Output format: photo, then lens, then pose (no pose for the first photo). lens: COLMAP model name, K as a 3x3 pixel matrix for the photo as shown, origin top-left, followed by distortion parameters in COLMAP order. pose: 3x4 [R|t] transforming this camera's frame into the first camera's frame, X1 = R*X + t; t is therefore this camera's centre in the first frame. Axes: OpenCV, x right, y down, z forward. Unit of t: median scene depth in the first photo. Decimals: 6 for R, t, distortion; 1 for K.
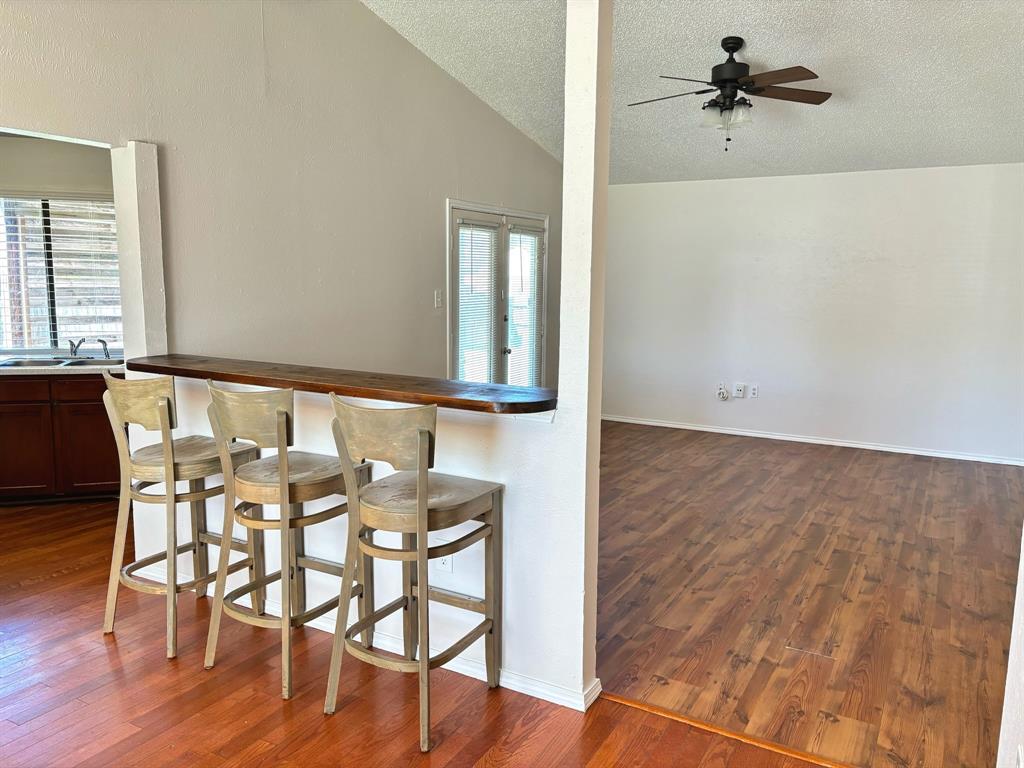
lens RADIAL K [[761.7, 0, 512.0], [0, 761.7, 384.0], [0, 0, 1]] dist [0.040143, -0.000471]
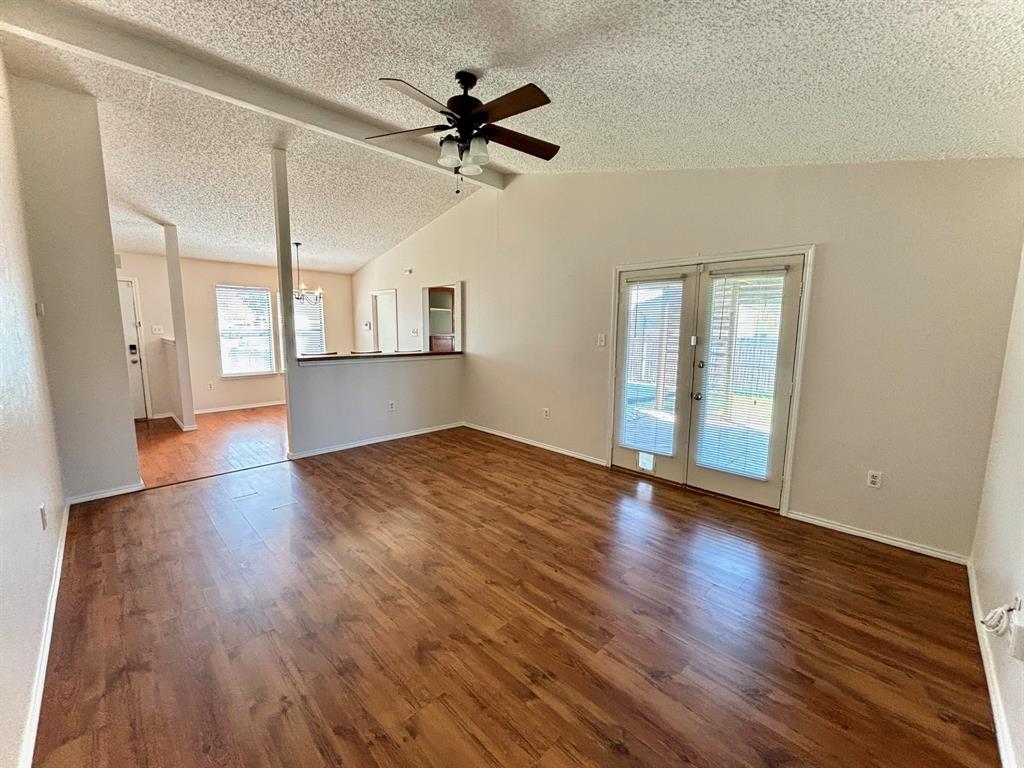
lens RADIAL K [[410.4, 0, 512.0], [0, 410.4, 384.0], [0, 0, 1]] dist [0.001140, 0.000120]
pose [[-0.257952, 0.113786, -0.959434, 0.720601], [-0.146150, 0.977018, 0.155165, -0.134358], [0.955040, 0.180247, -0.235394, 1.103049]]
